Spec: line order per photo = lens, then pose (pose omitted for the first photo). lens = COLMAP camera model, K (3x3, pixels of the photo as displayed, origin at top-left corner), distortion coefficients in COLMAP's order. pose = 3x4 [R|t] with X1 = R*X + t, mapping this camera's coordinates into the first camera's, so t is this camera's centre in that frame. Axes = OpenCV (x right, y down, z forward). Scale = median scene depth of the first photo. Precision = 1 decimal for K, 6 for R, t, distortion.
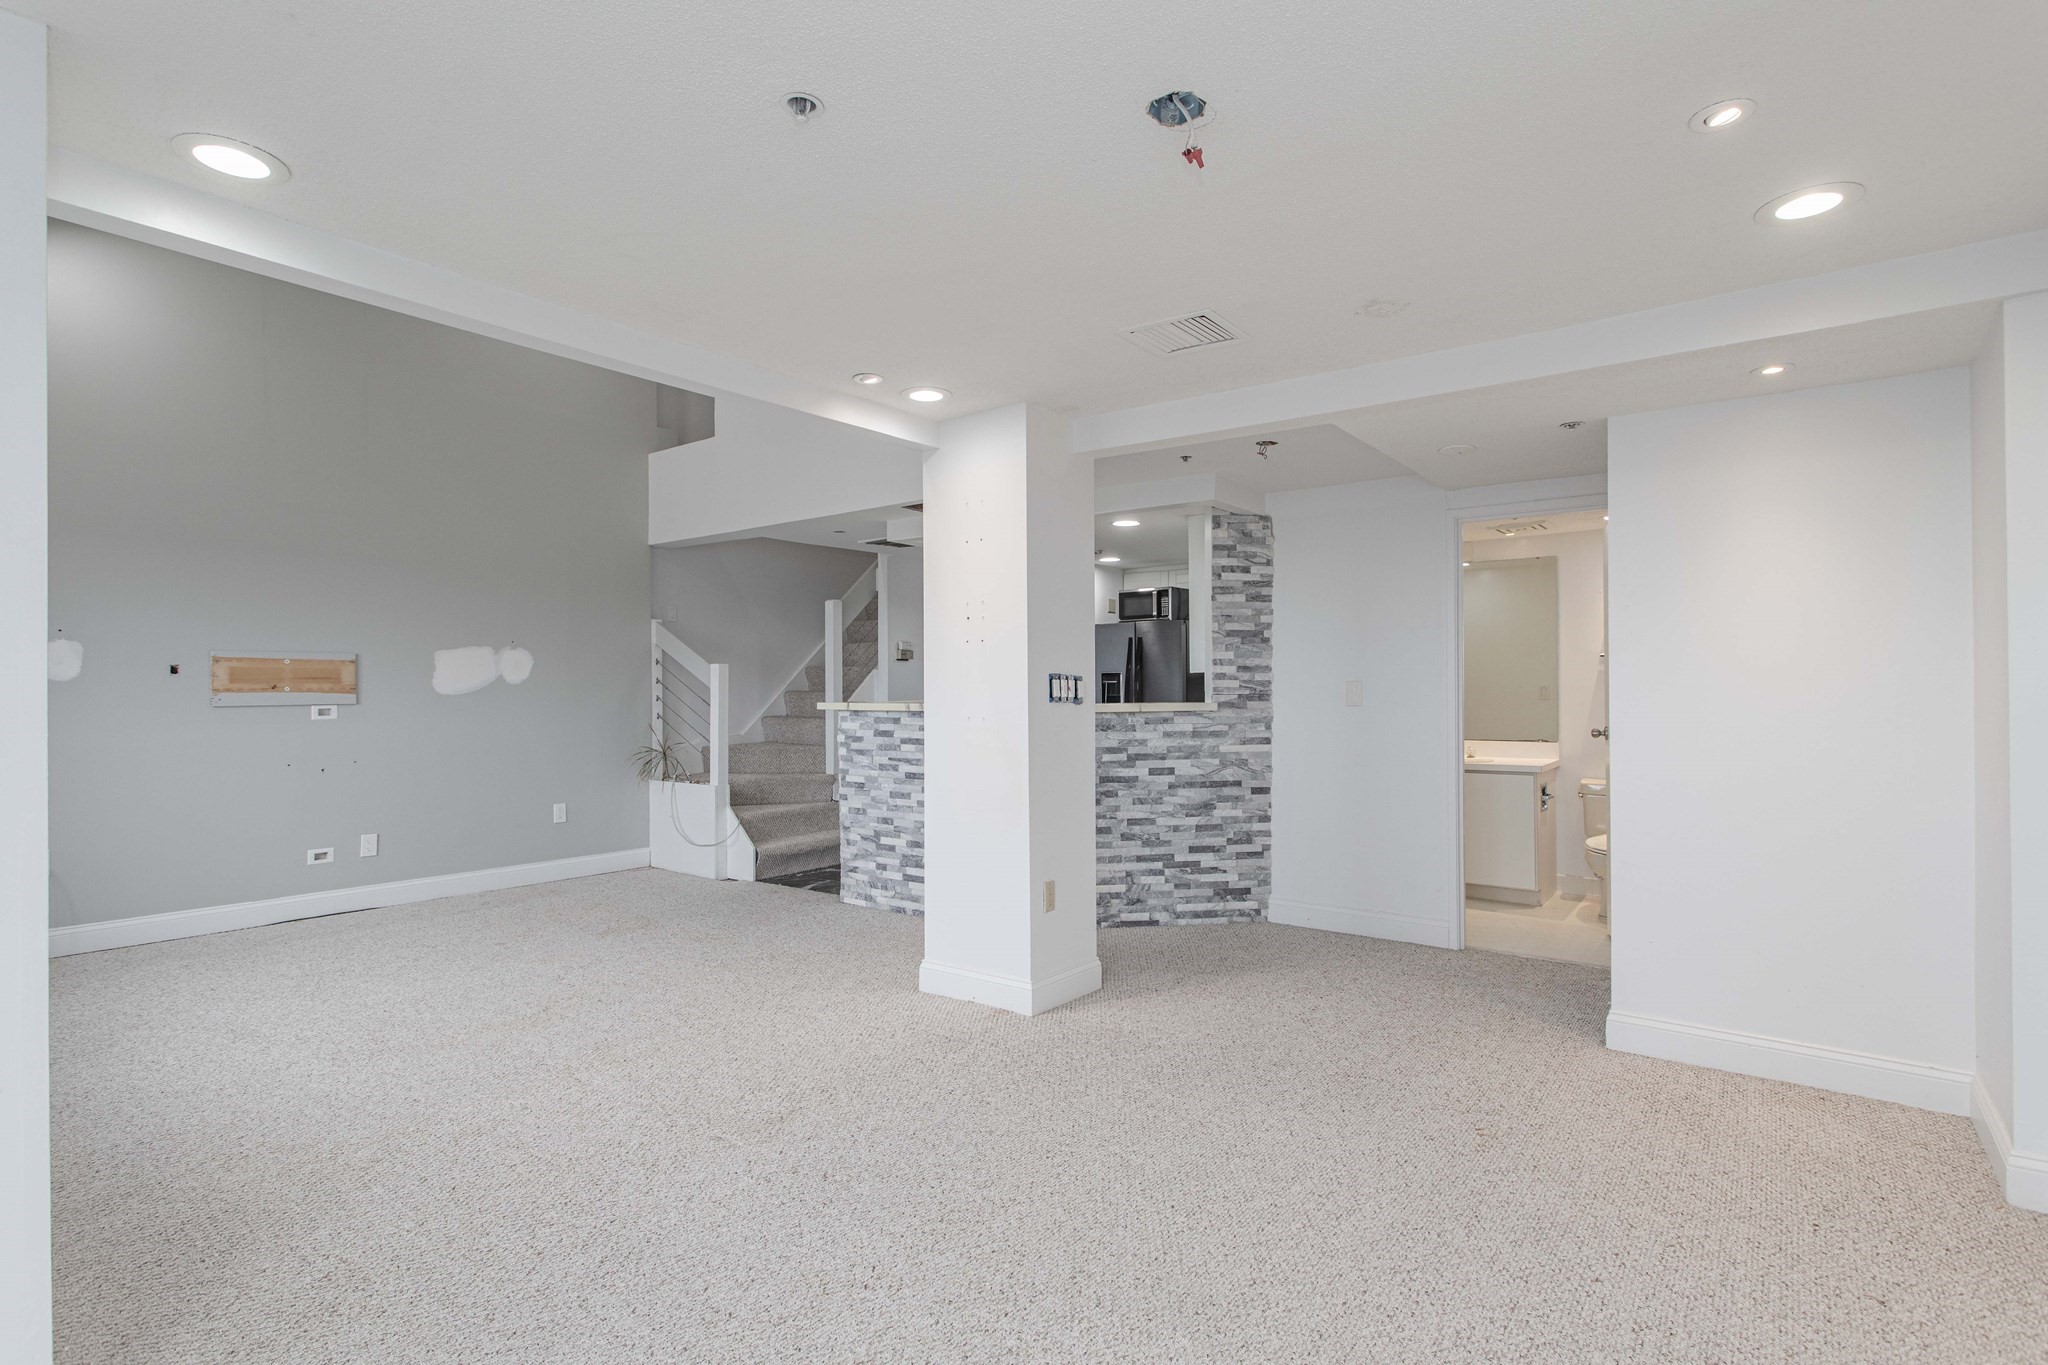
lens RADIAL K [[982.7, 0, 1028.4], [0, 982.7, 684.4], [0, 0, 1]] dist [0.000489, -0.000182]
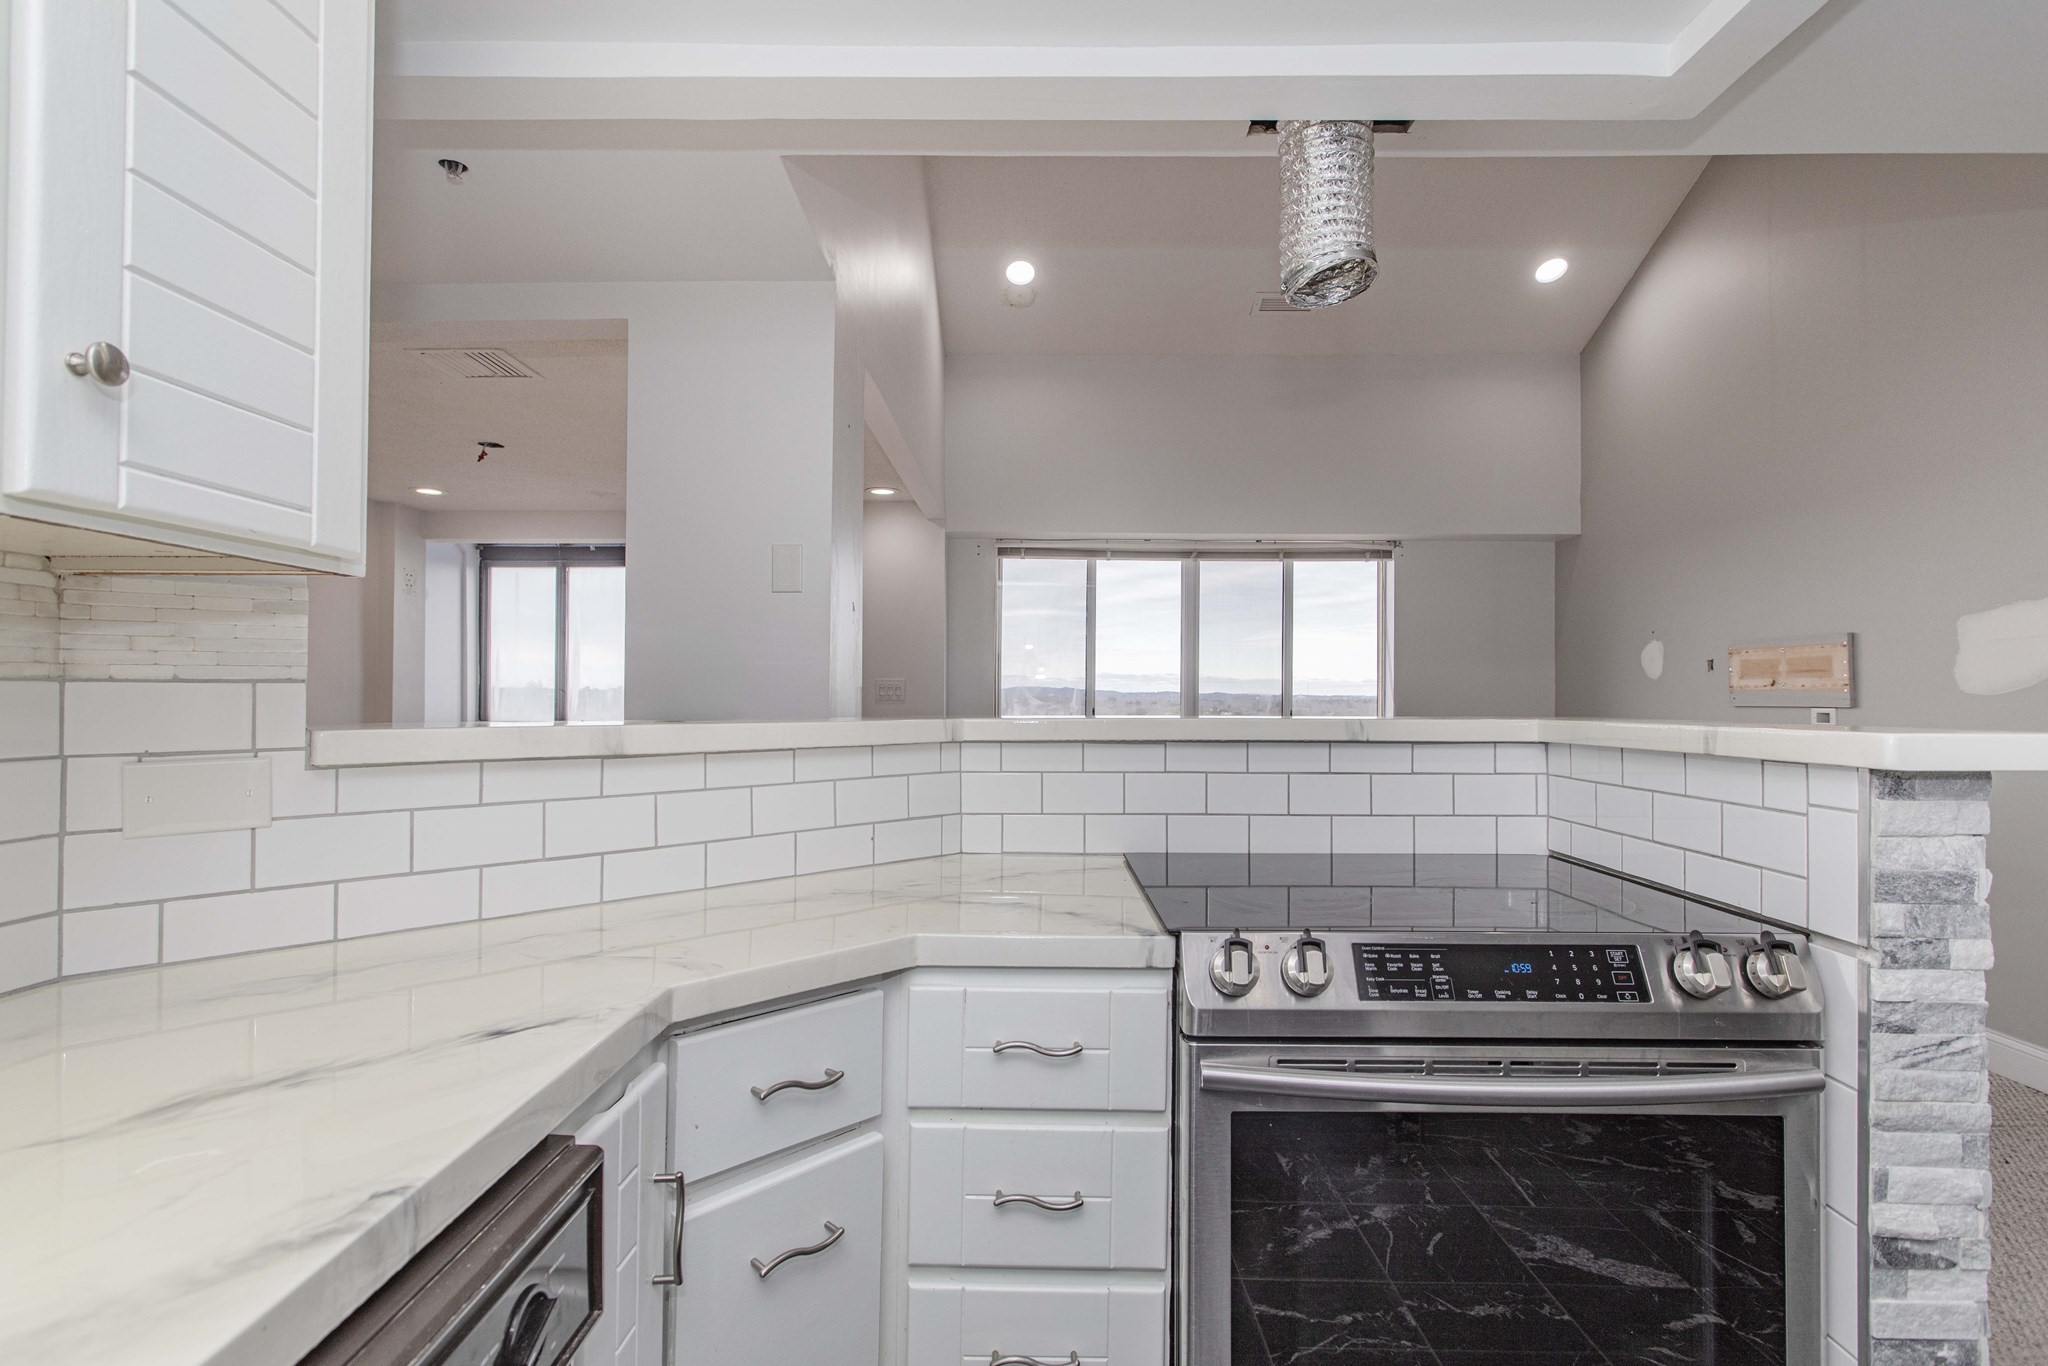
lens RADIAL K [[986.2, 0, 1025.8], [0, 986.2, 682.9], [0, 0, 1]] dist [0.003304, 0.000257]
pose [[-0.802386, -0.006439, -0.596771, 0.194357], [0.000971, 0.999926, -0.012094, 0.011869], [0.596805, -0.010284, -0.802320, 1.304417]]
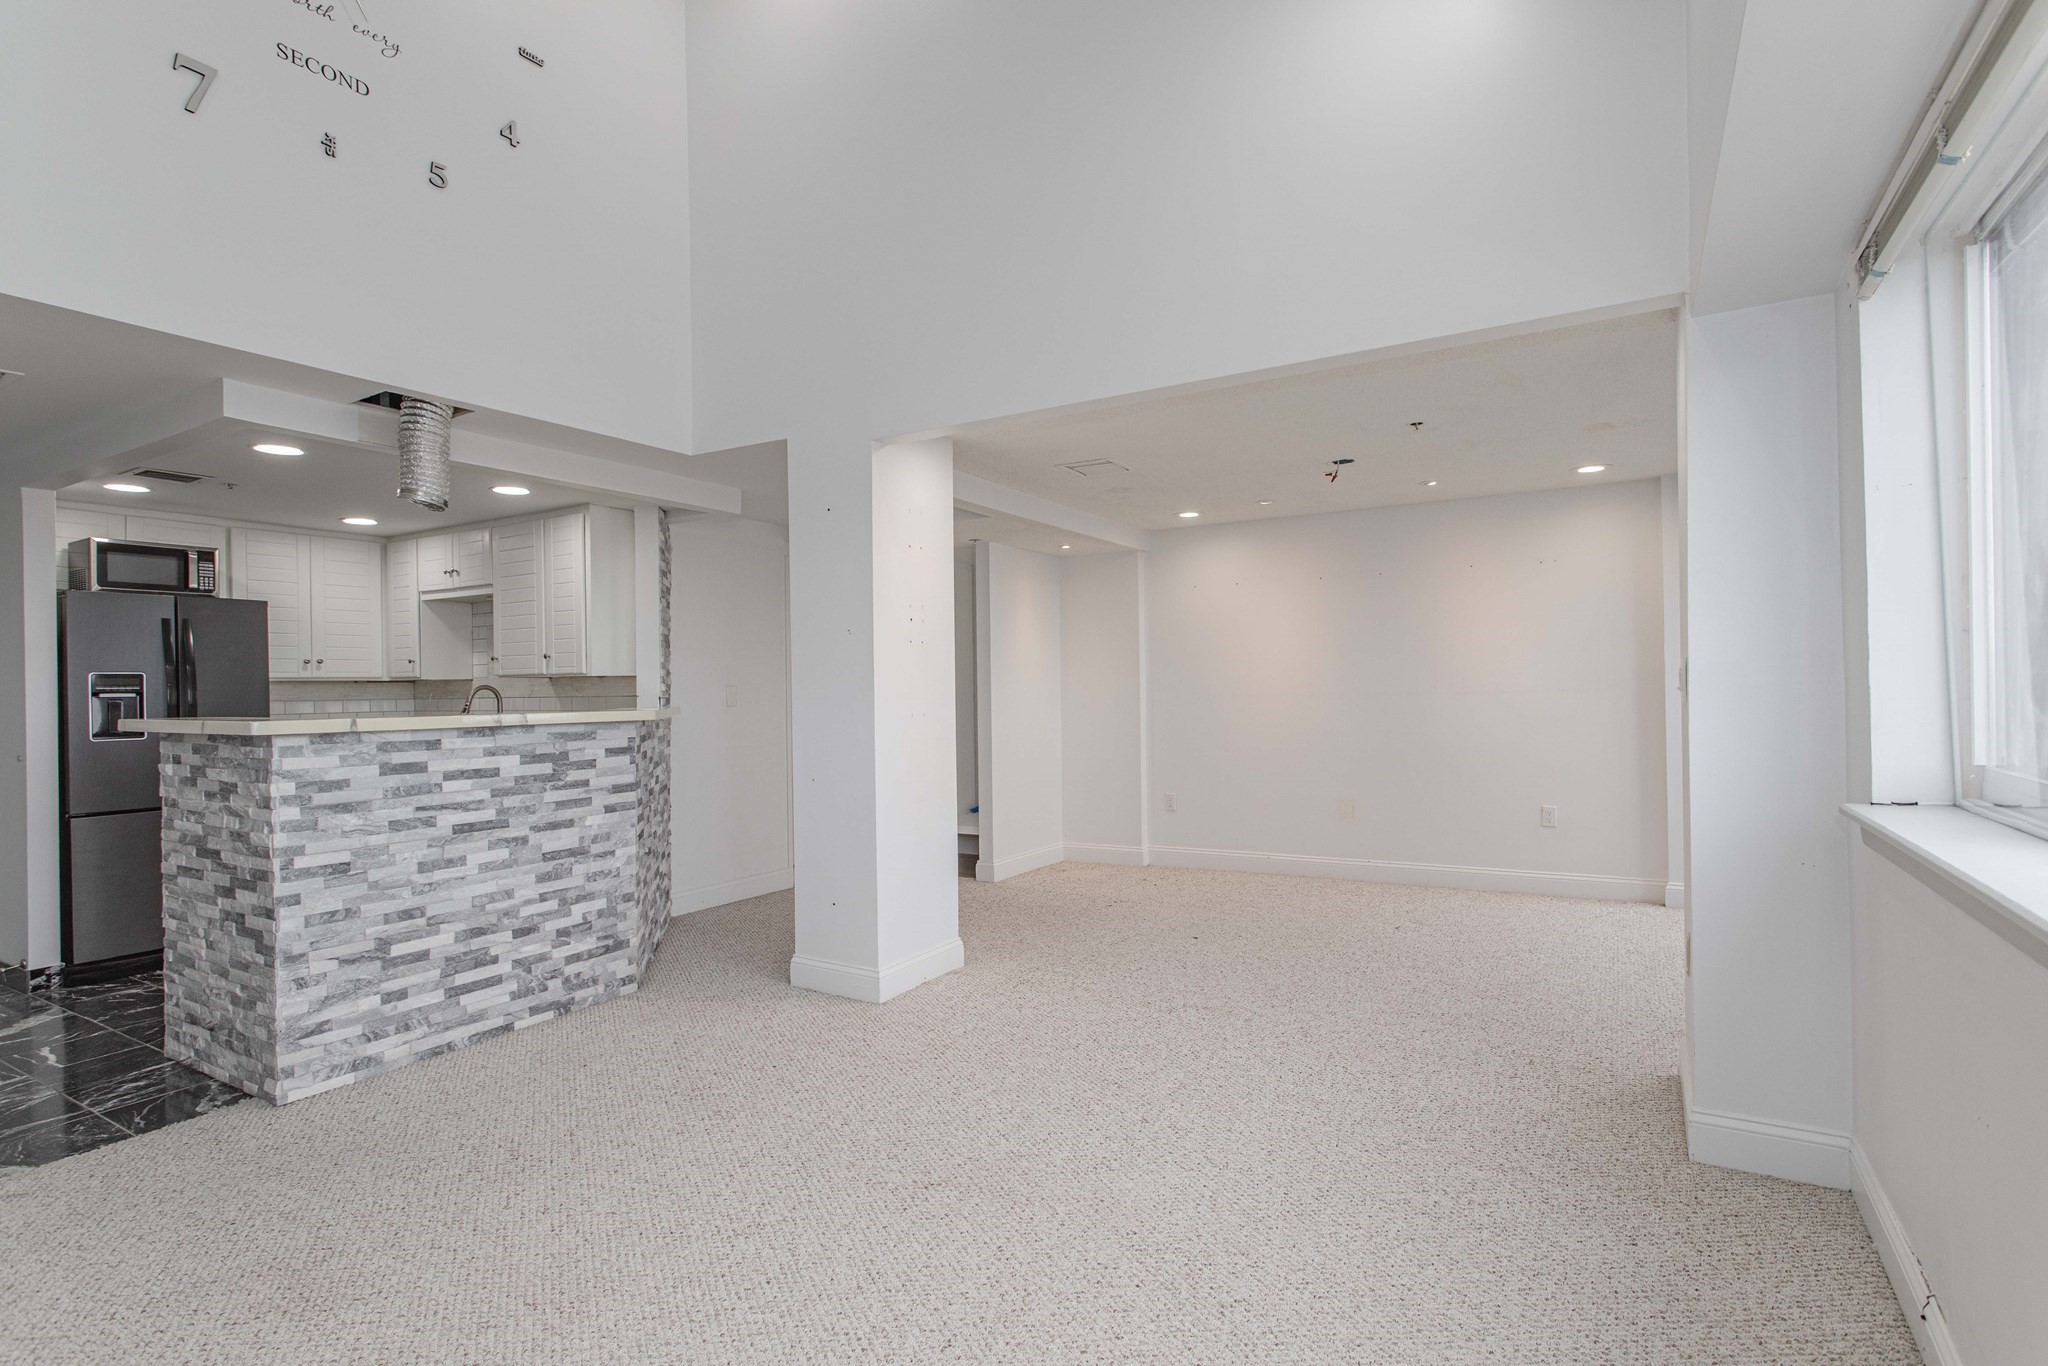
lens RADIAL K [[992.8, 0, 1017.7], [0, 992.8, 683.6], [0, 0, 1]] dist [0.008255, 0.000139]
pose [[-0.096446, 0.009429, 0.995294, -0.842827], [0.010046, 0.999913, -0.008500, 0.008100], [-0.995288, 0.009179, -0.096532, 0.739254]]
